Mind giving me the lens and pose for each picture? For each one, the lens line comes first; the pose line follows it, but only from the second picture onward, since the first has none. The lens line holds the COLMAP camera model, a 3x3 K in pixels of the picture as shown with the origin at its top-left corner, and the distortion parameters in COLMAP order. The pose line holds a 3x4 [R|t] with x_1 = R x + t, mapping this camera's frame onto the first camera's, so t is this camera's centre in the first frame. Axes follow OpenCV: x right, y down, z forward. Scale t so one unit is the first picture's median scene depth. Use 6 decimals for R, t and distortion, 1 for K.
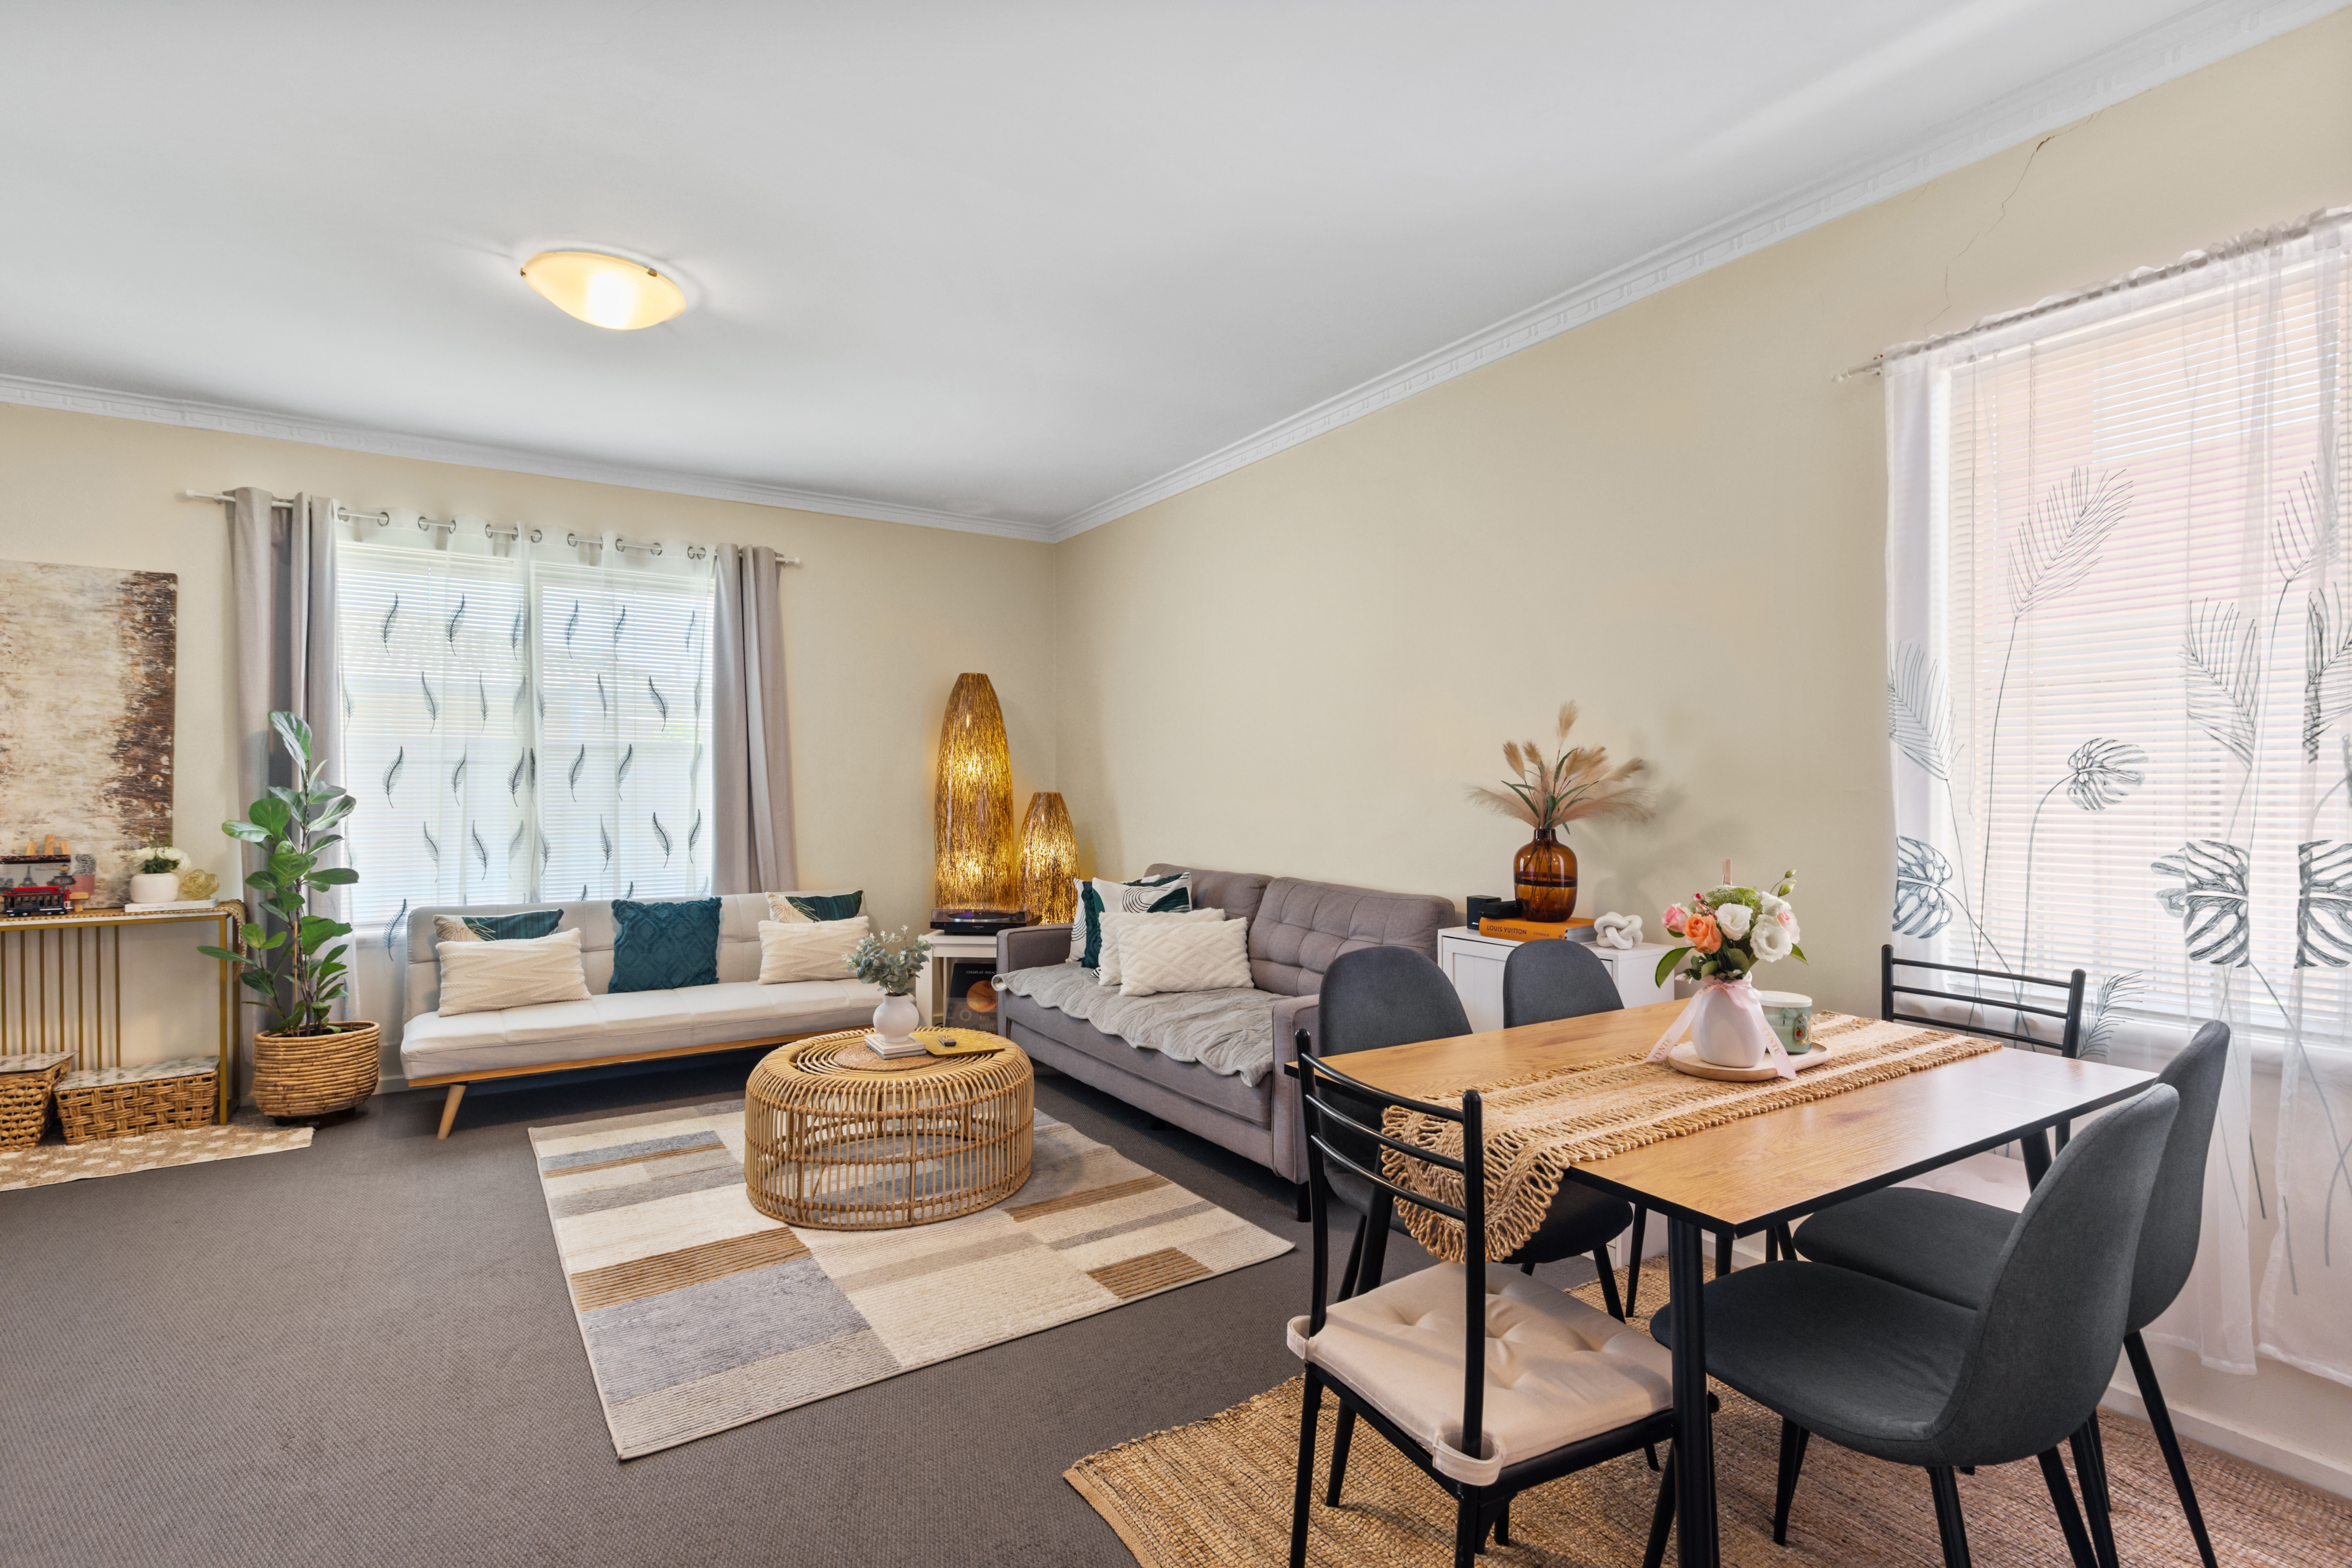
lens RADIAL K [[1103.6, 0, 1176.0], [0, 1103.6, 784.0], [0, 0, 1]] dist [0.004140, 0.000086]
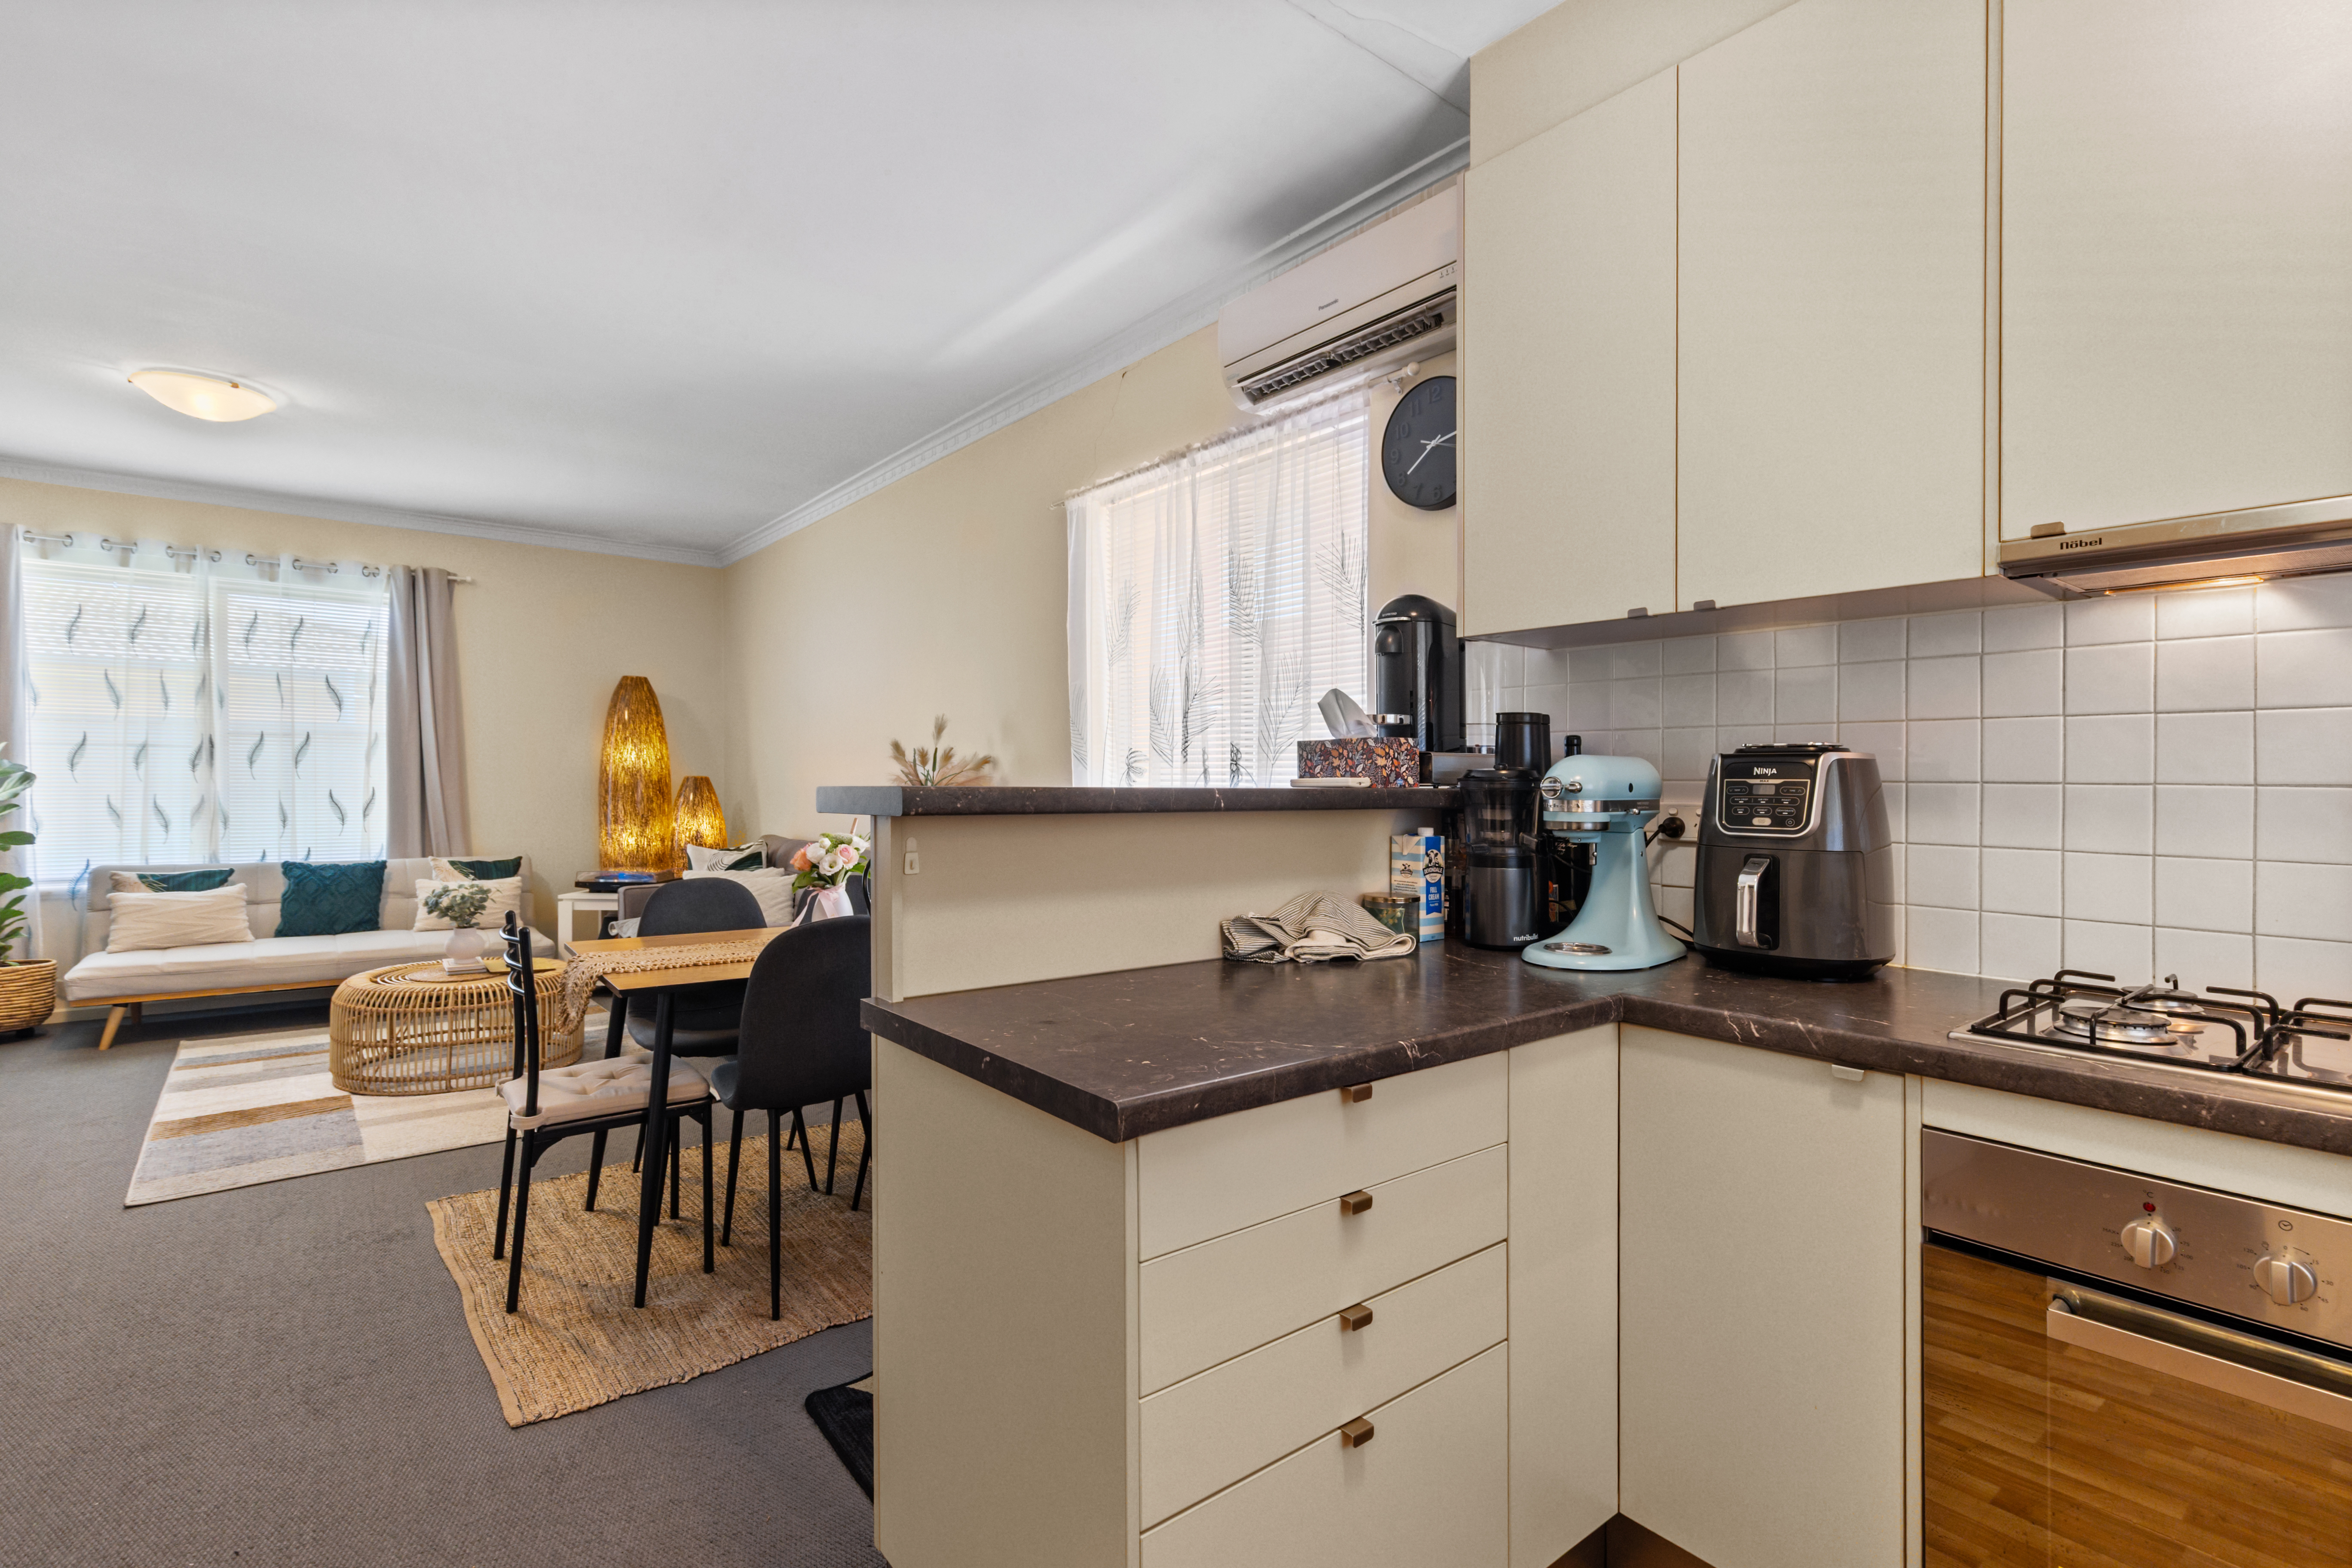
lens RADIAL K [[1079.8, 0, 1167.5], [0, 1079.8, 780.8], [0, 0, 1]] dist [0.002489, 0.000018]
pose [[0.994840, 0.010787, 0.100885, 0.332121], [-0.011419, 0.999919, 0.005689, -0.000299], [-0.100815, -0.006811, 0.994882, -0.270189]]
